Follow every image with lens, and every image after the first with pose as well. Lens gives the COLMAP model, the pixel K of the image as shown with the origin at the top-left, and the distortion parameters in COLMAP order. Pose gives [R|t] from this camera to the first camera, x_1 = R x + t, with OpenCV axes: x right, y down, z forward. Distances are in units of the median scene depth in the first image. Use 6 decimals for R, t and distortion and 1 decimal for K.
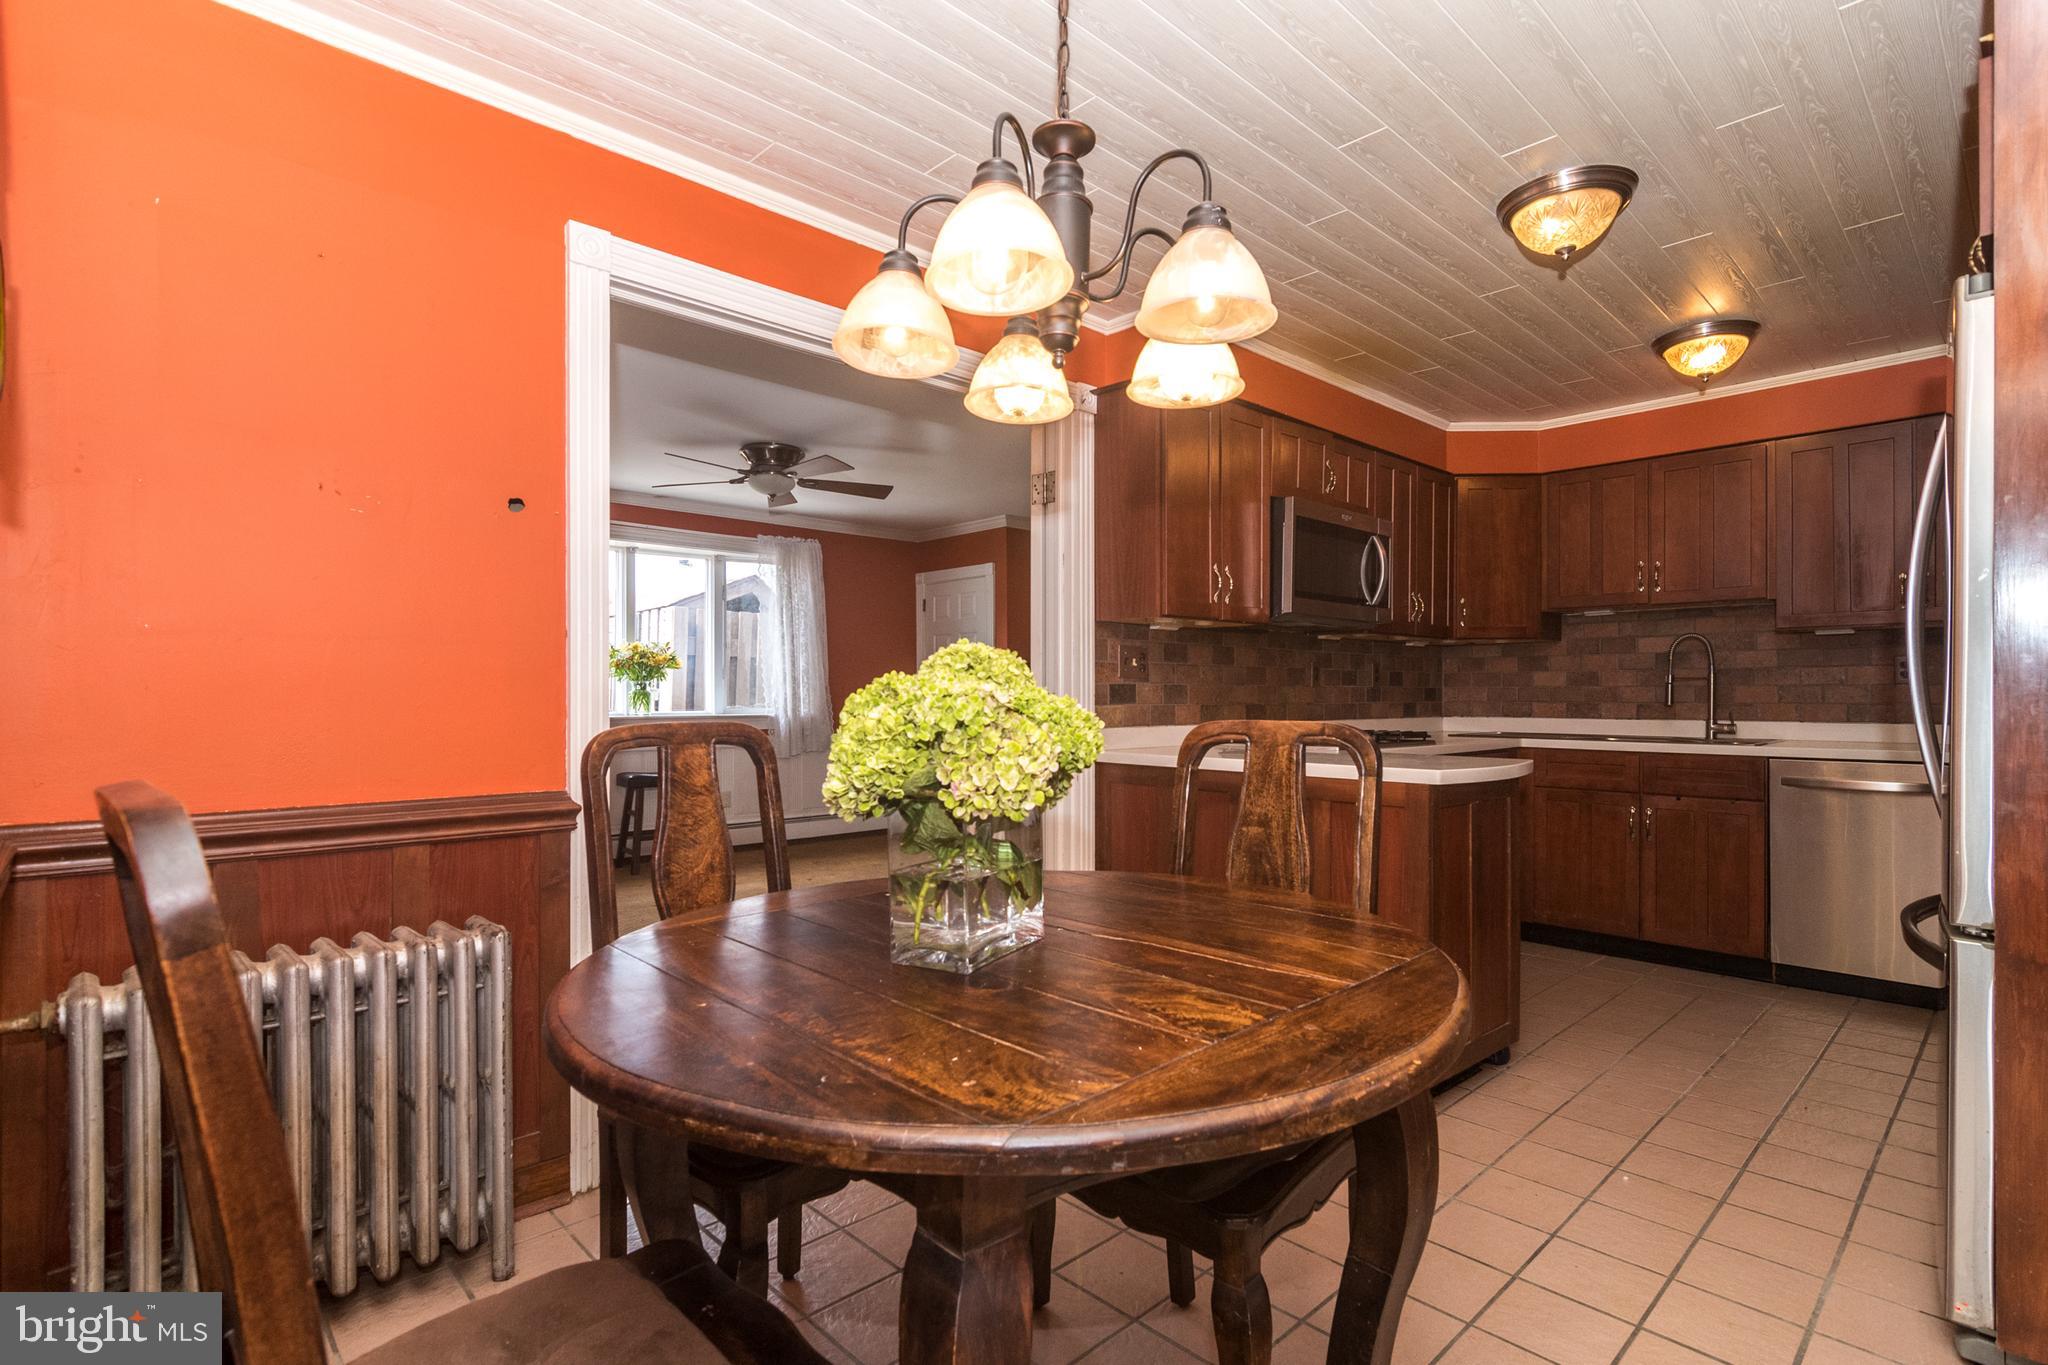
lens RADIAL K [[975.3, 0, 1024.0], [0, 975.3, 682.5], [0, 0, 1]] dist [-0.002315, 0.000562]
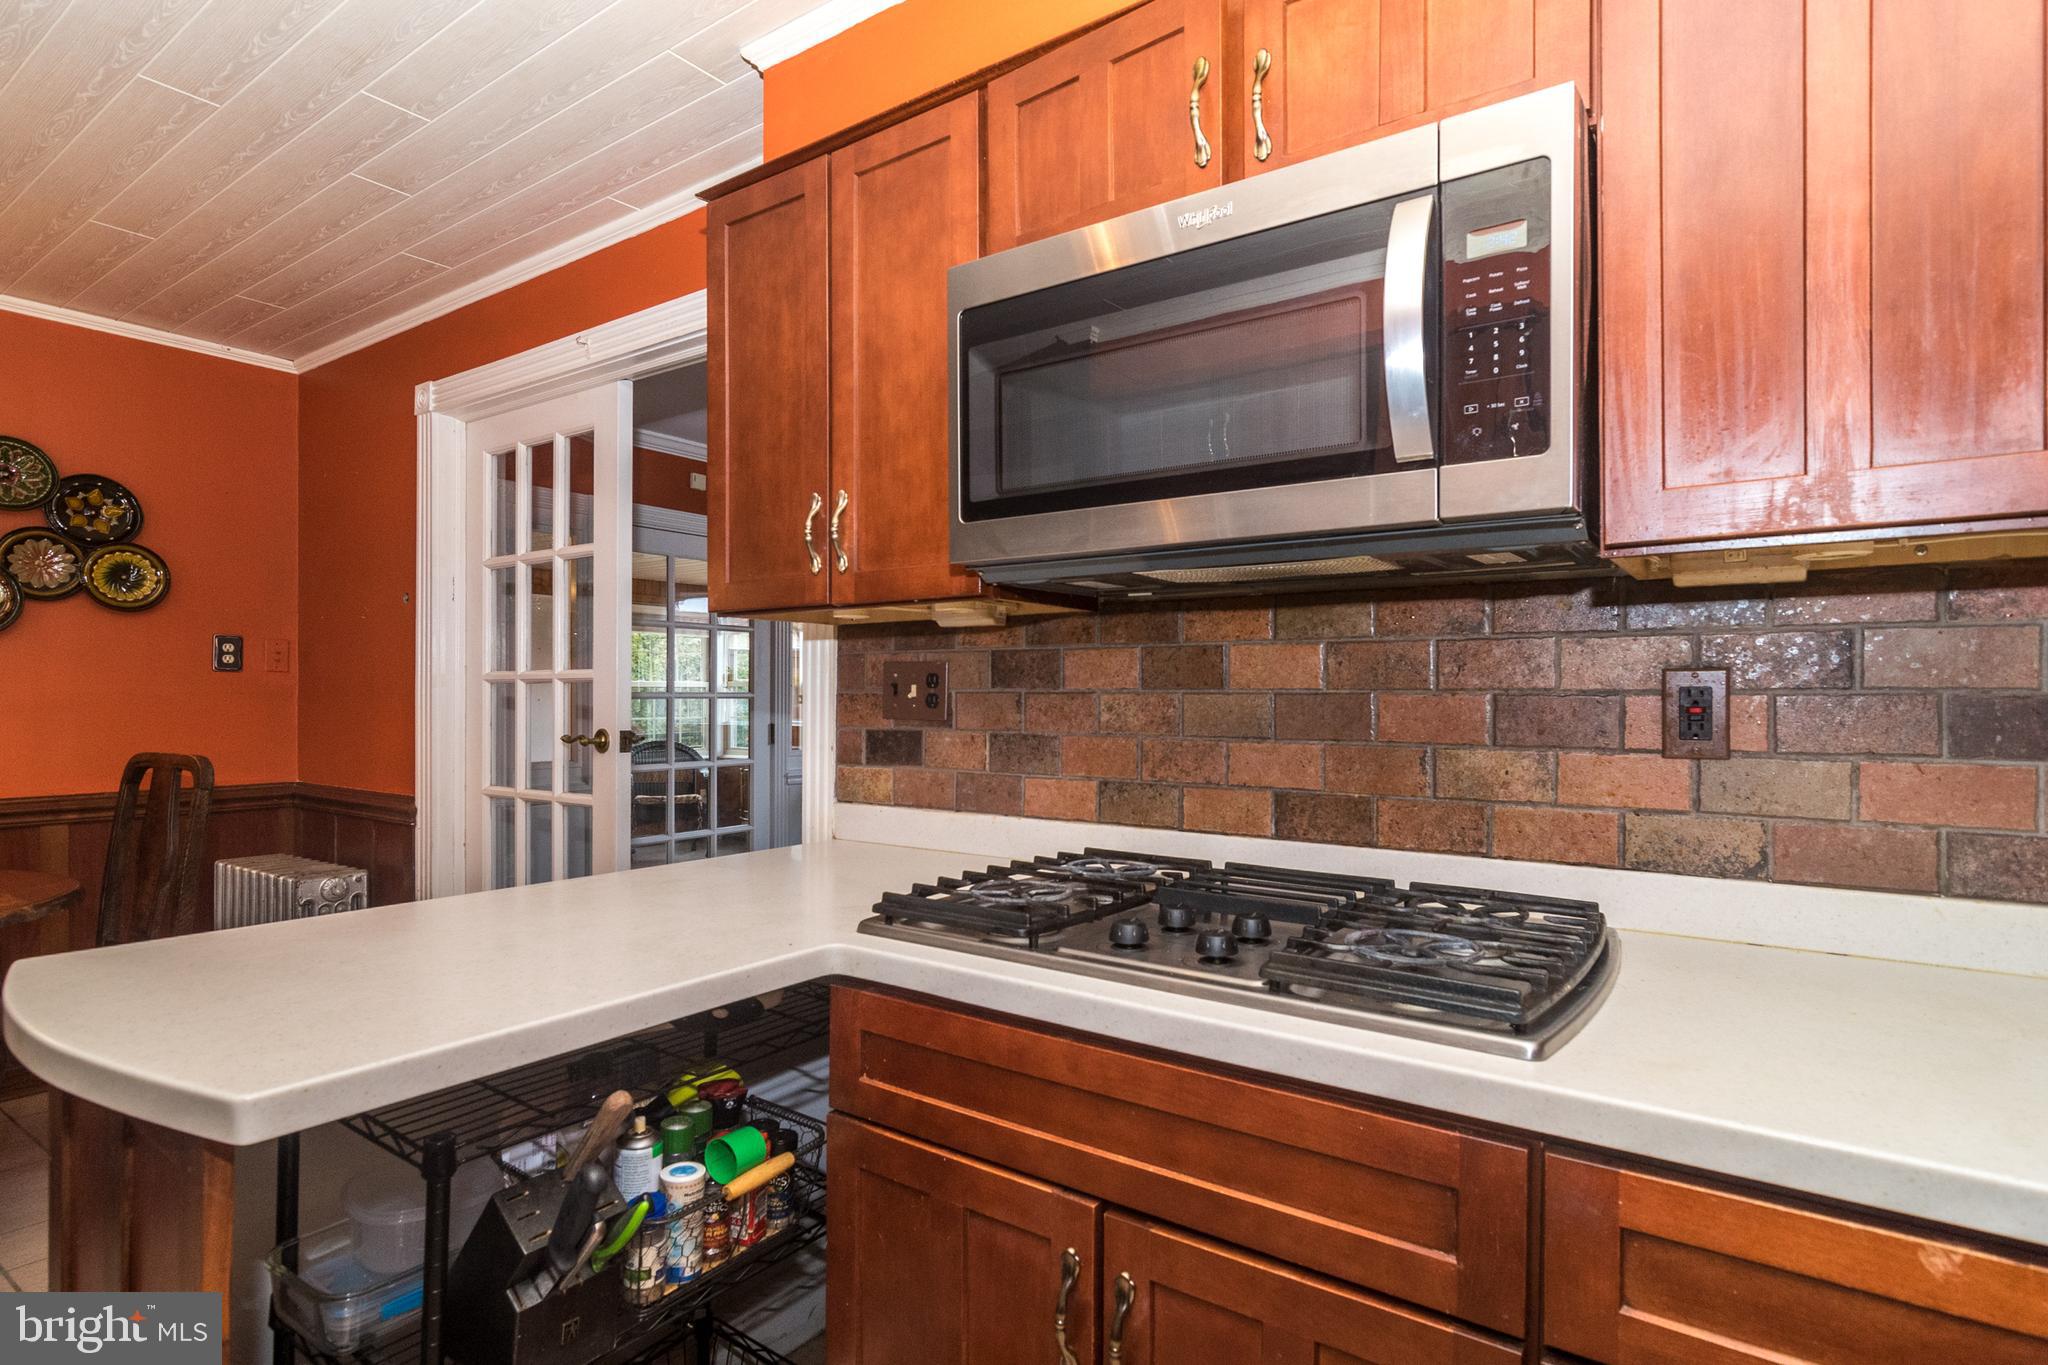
lens RADIAL K [[1003.0, 0, 1054.5], [0, 1003.0, 682.3], [0, 0, 1]] dist [0.008239, 0.000262]
pose [[0.229549, -0.014857, -0.973184, 0.682216], [0.004931, 0.999888, -0.014102, -0.017359], [0.973285, -0.001562, 0.229597, 0.947551]]
